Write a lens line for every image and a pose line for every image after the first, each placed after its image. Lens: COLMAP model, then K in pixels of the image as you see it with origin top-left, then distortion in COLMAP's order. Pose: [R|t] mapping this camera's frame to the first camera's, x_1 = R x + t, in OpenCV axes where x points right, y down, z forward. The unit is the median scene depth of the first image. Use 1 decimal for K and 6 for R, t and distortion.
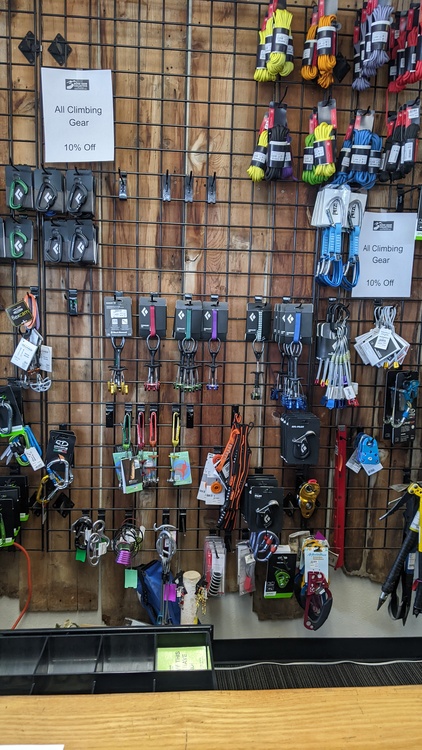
lens RADIAL K [[621.1, 0, 213.7], [0, 621.1, 377.3], [0, 0, 1]] dist [0.102648, -0.165122]
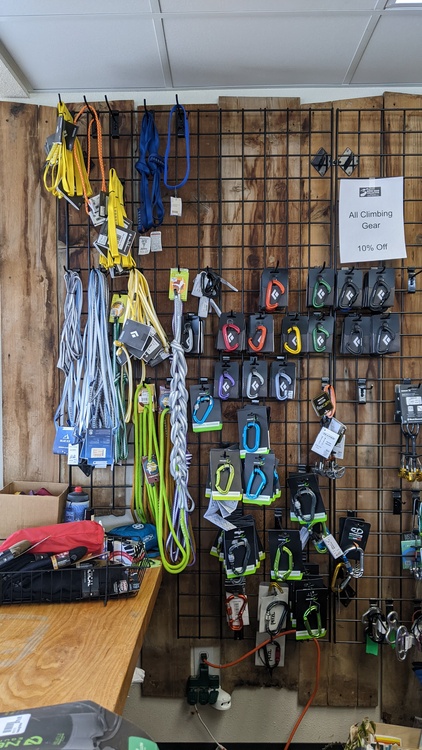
lens RADIAL K [[621.1, 0, 213.7], [0, 621.1, 377.3], [0, 0, 1]] dist [0.102648, -0.165122]
pose [[0.991779, -0.030907, -0.124172, -0.152339], [0.015364, 0.992134, -0.124231, -0.007964], [0.127035, 0.121302, 0.984453, -0.024225]]
